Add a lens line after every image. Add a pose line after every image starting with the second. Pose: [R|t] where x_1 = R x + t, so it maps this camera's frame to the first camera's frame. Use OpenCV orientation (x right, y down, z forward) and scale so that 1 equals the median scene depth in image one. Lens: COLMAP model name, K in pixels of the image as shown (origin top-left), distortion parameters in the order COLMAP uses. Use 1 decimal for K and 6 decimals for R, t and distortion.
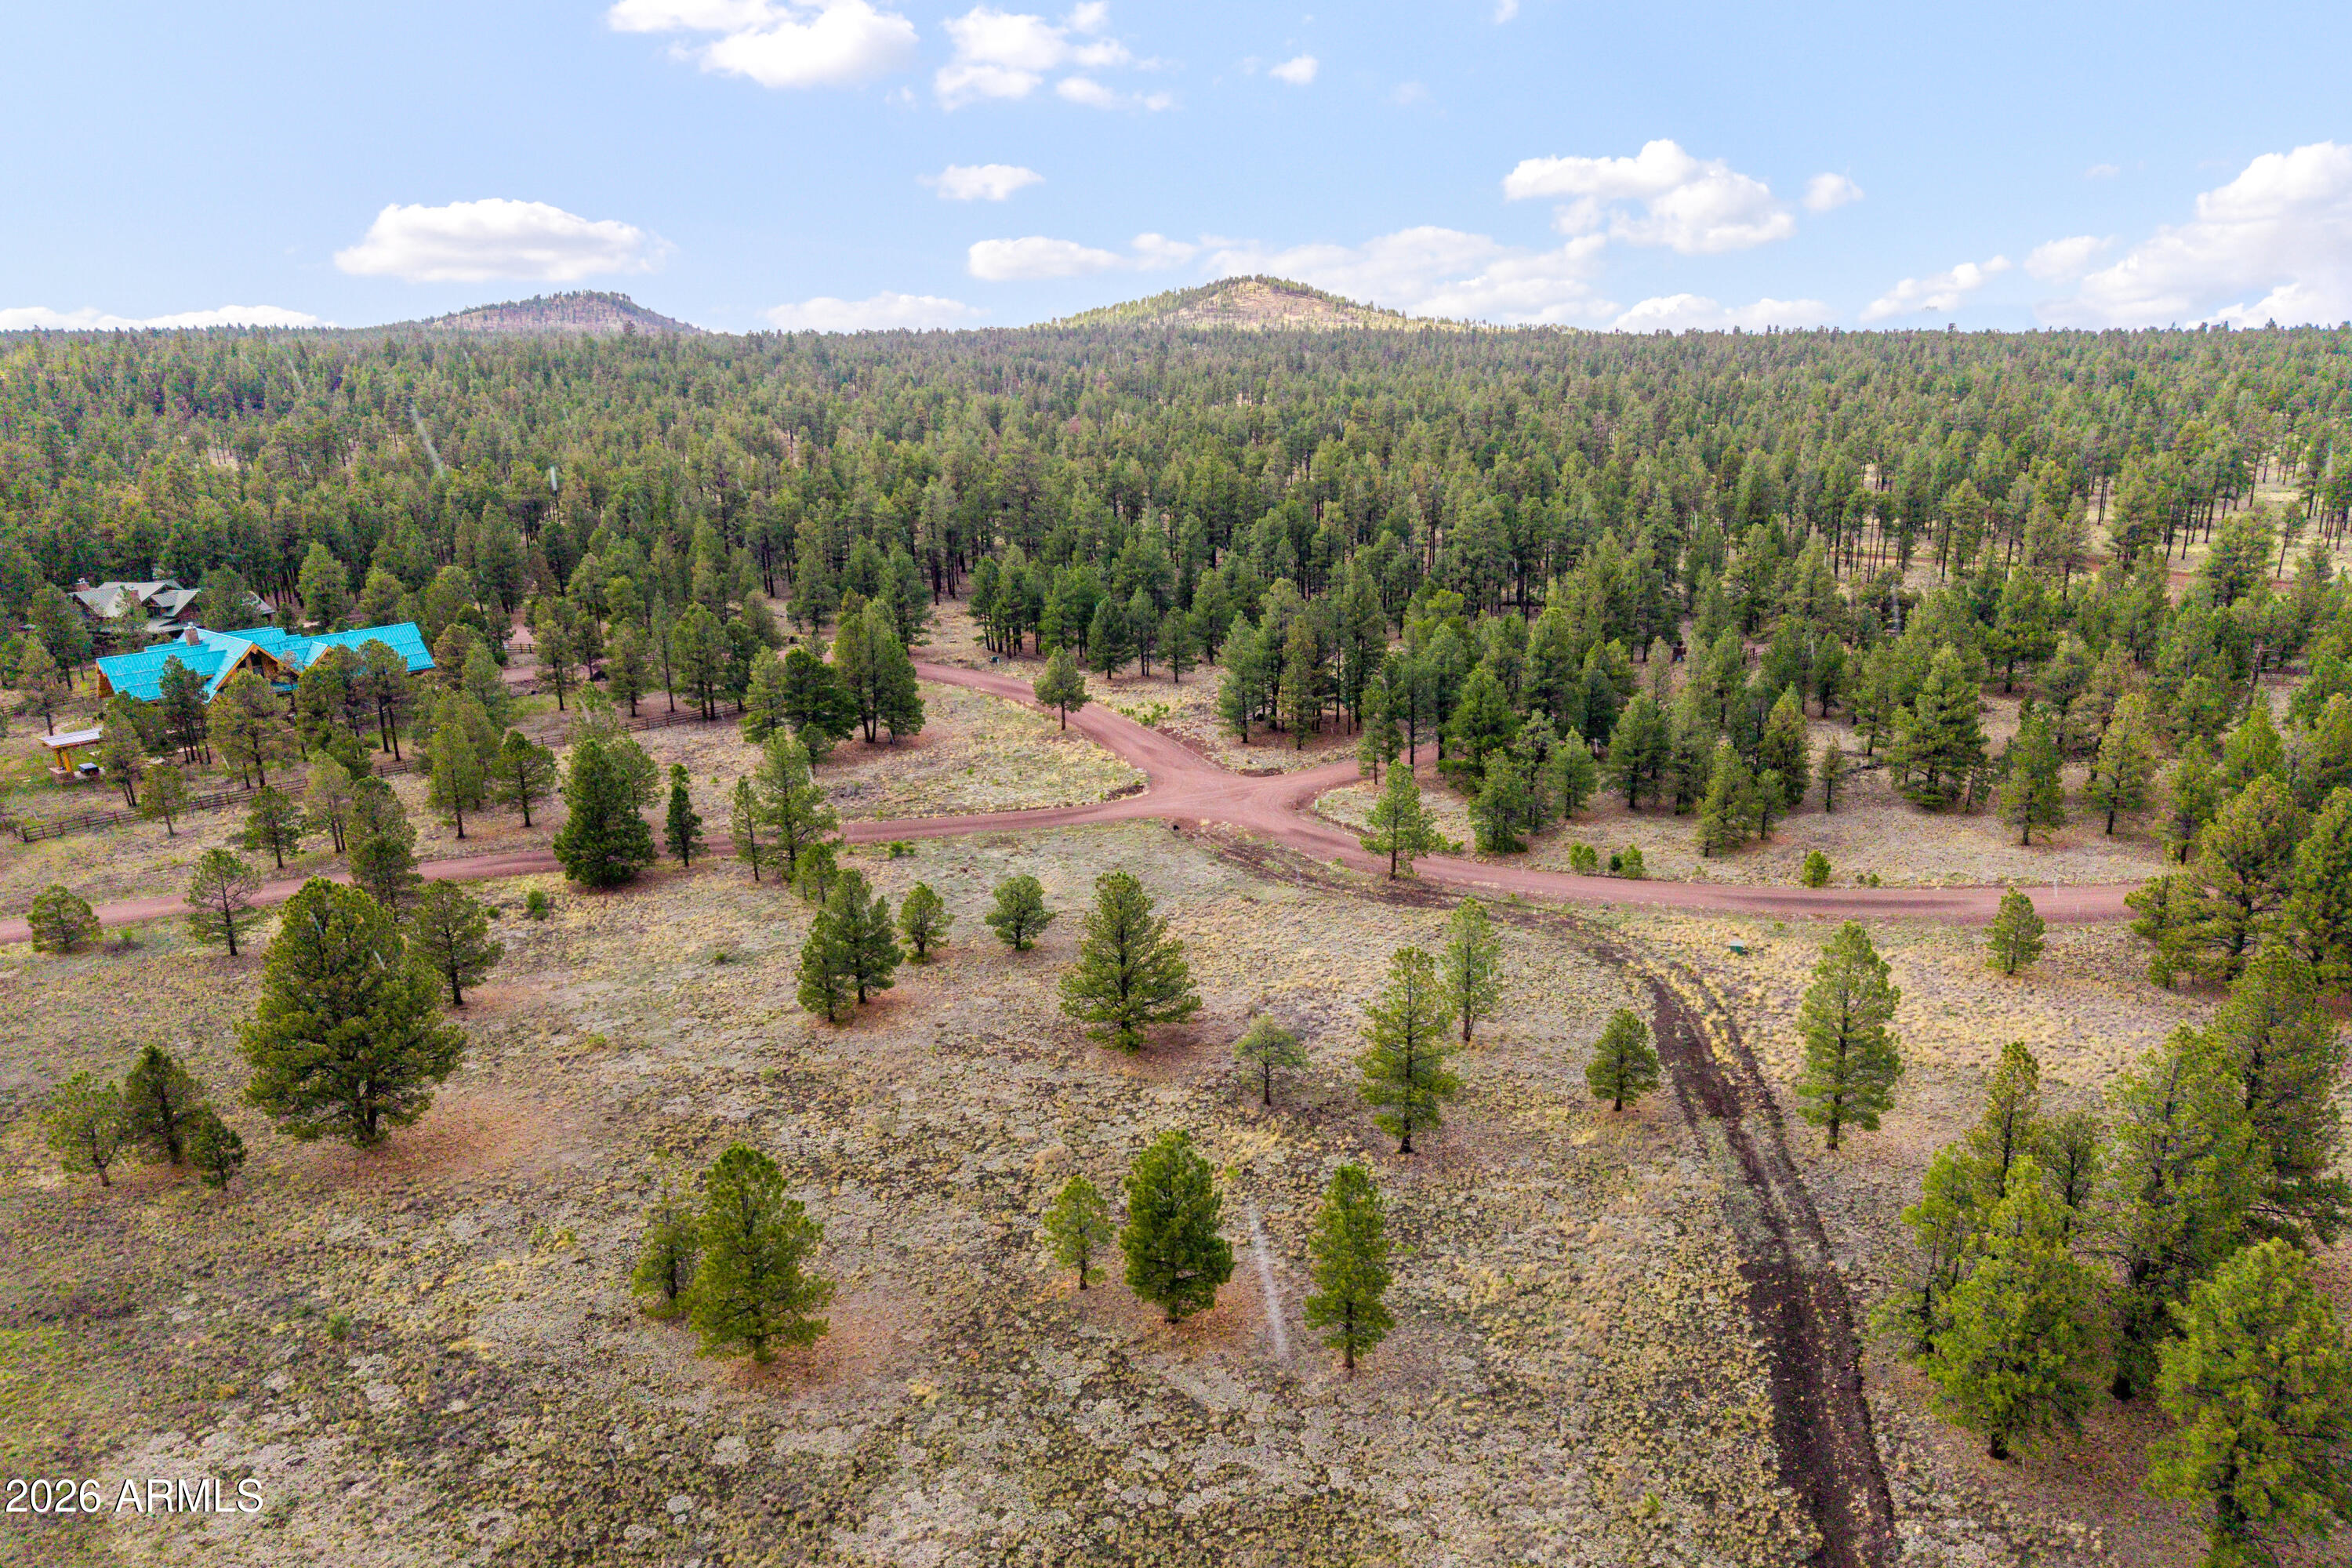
lens RADIAL K [[1713.1, 0, 1179.0], [0, 1713.1, 799.7], [0, 0, 1]] dist [0.010455, -0.000981]
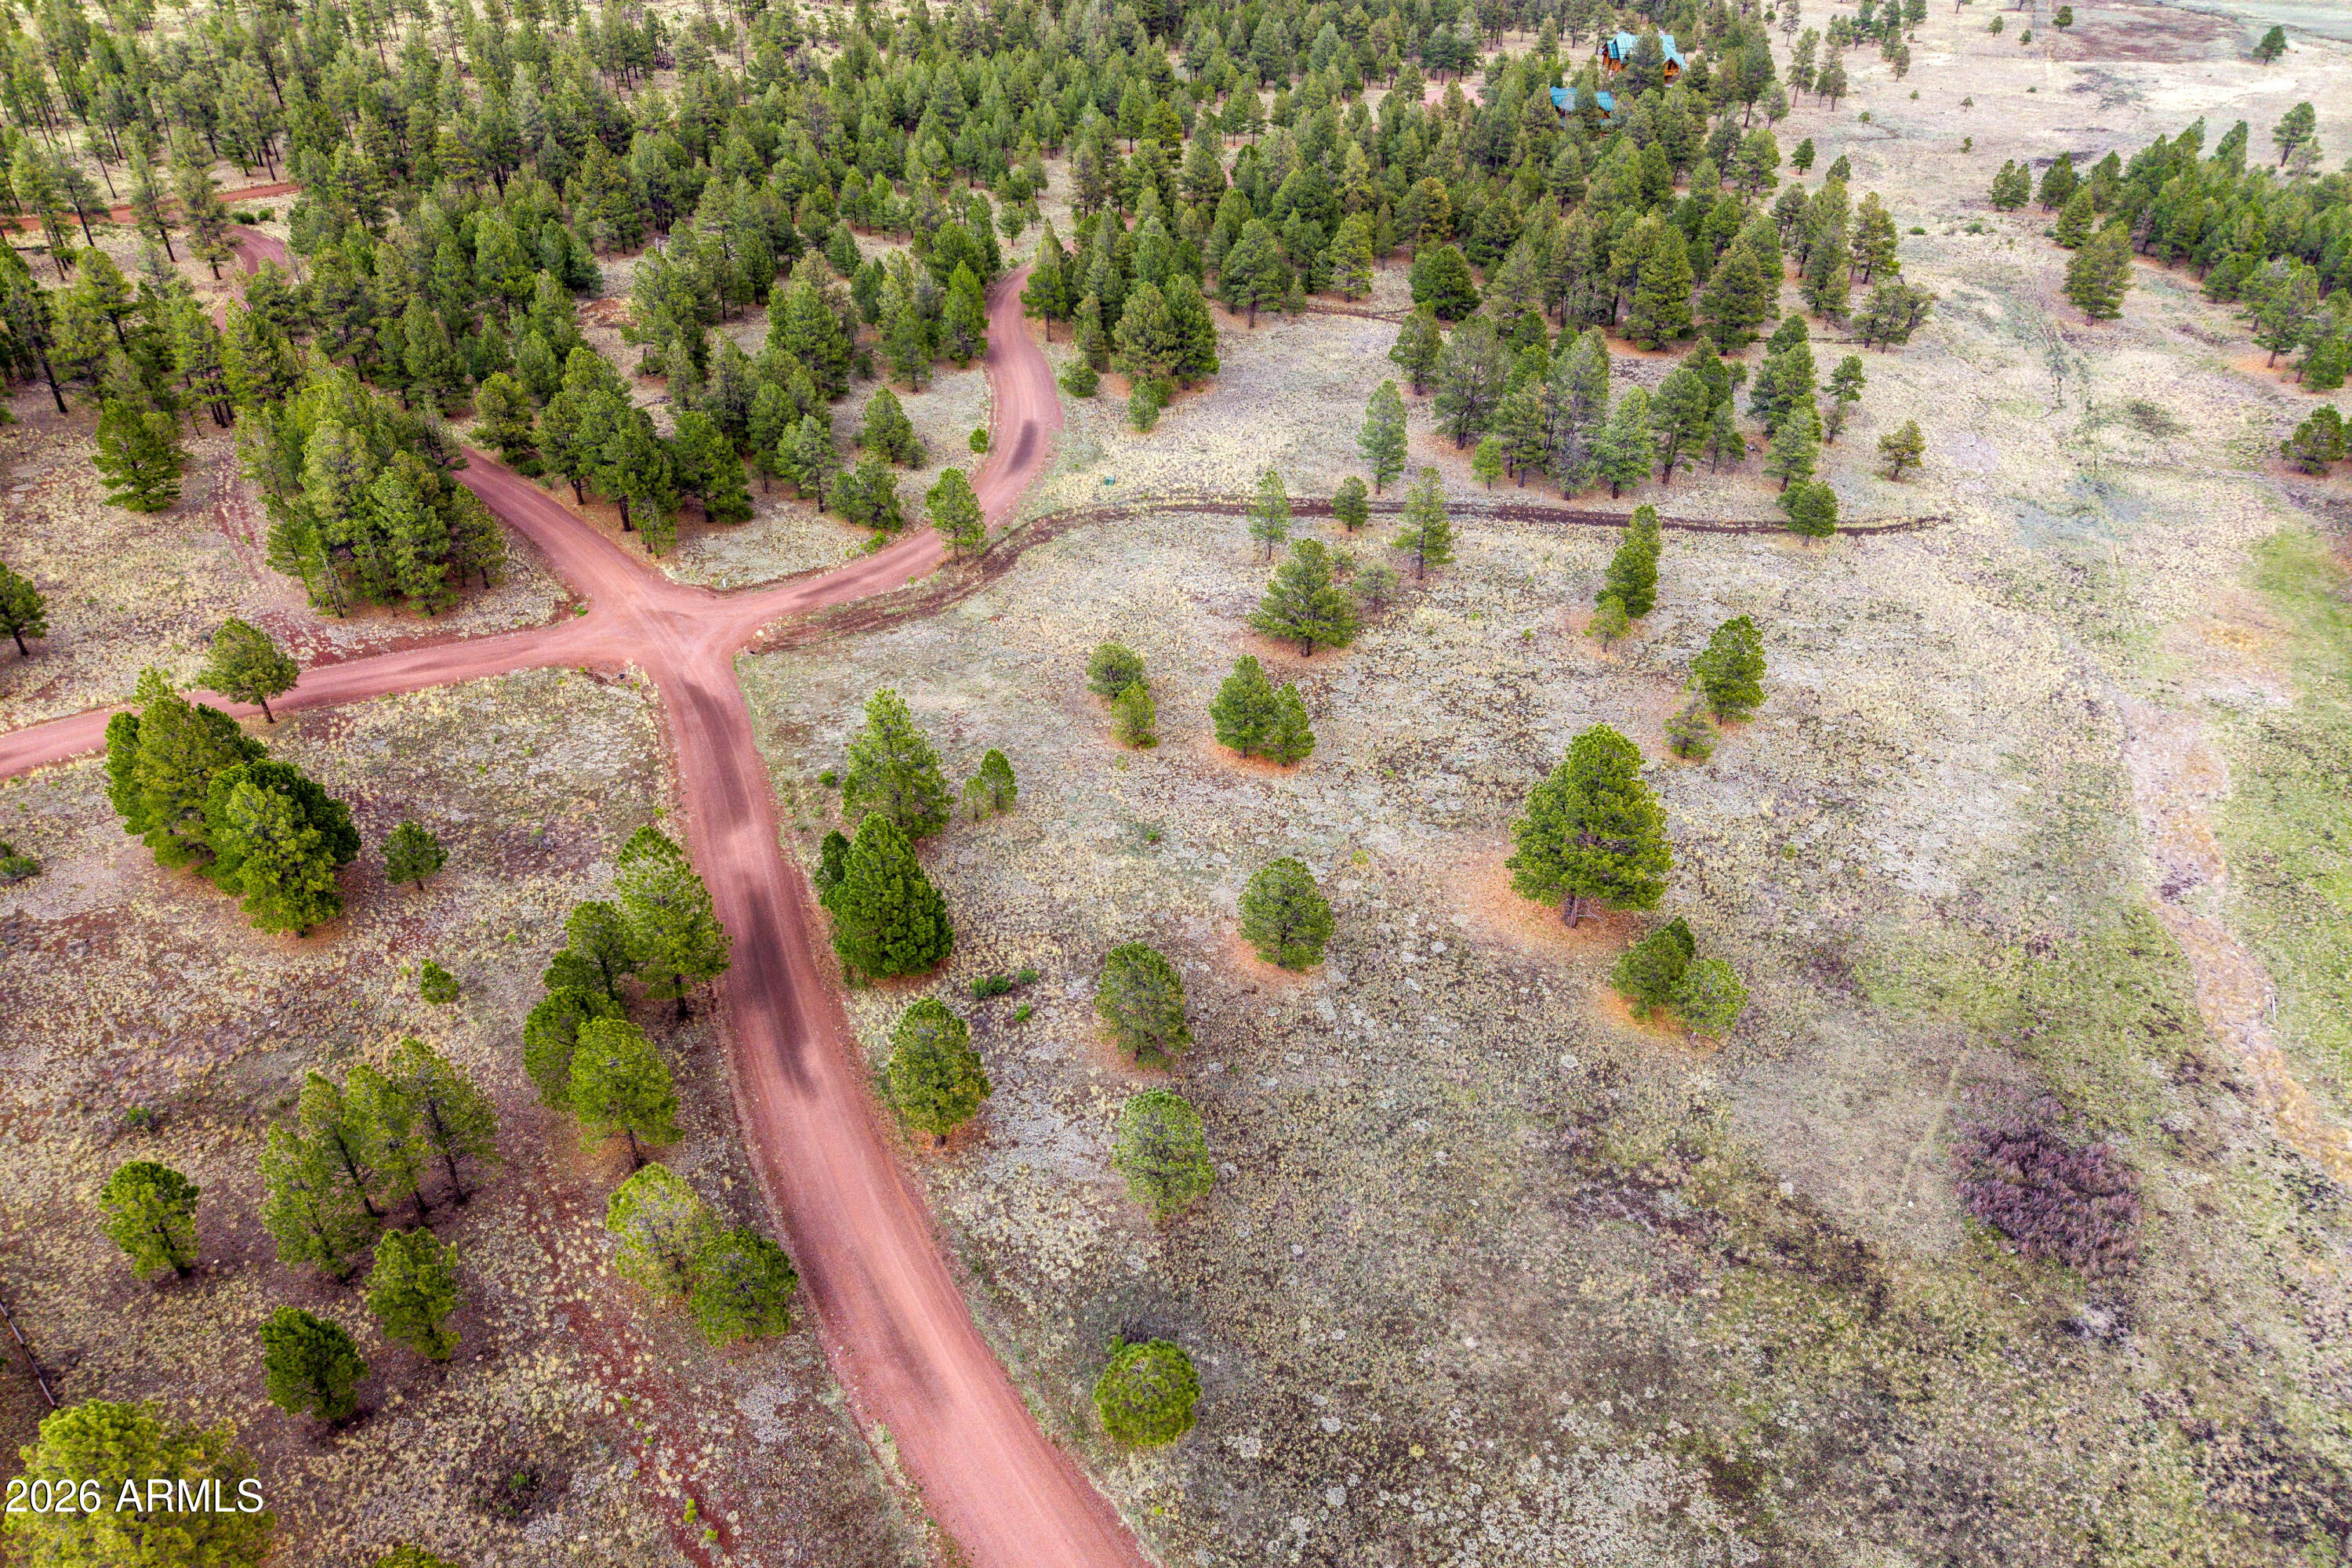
lens RADIAL K [[1575.4, 0, 1163.9], [0, 1575.4, 823.2], [0, 0, 1]] dist [0.030051, -0.025487]
pose [[-0.102516, -0.530183, 0.841663, -1.522454], [0.243417, 0.807025, 0.538013, -0.609202], [-0.964489, 0.260030, 0.046322, 1.348036]]
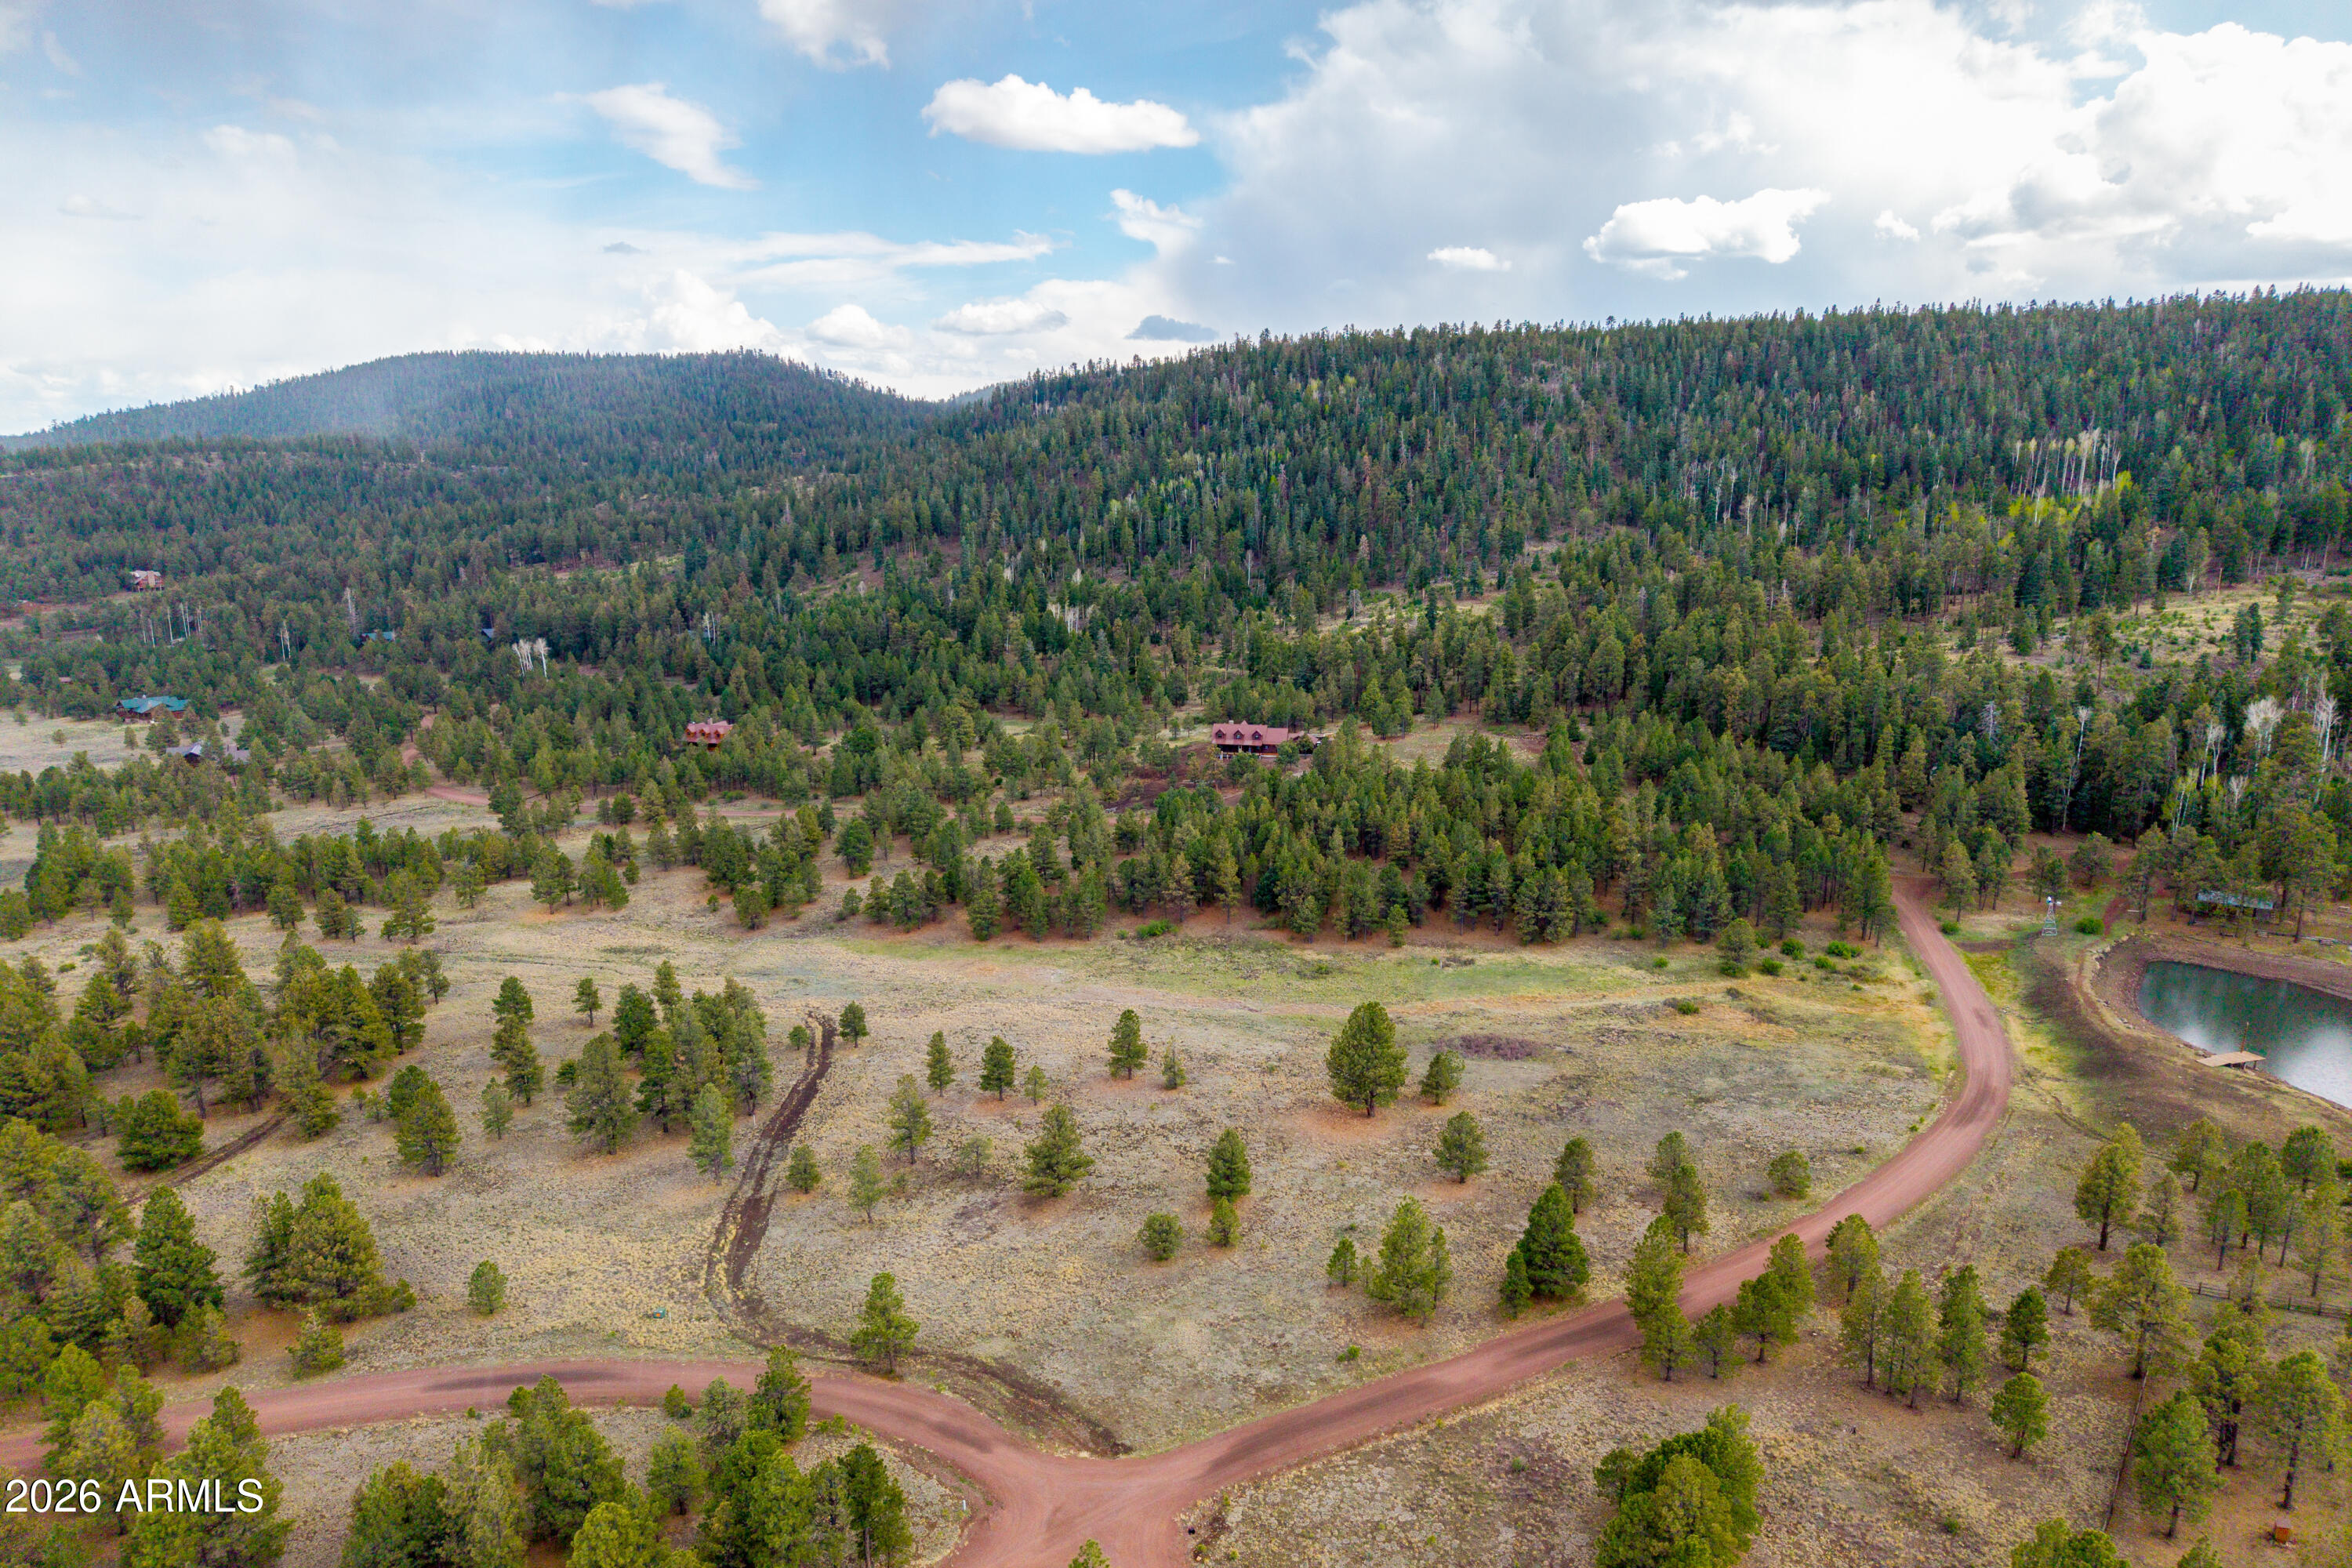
lens RADIAL K [[1575.4, 0, 1163.1], [0, 1575.4, 779.1], [0, 0, 1]] dist [0.030051, -0.025487]
pose [[-0.973986, 0.089975, -0.207979, 0.212619], [-0.010575, 0.898749, 0.438336, -1.241863], [0.226360, 0.429132, -0.874418, 2.861532]]
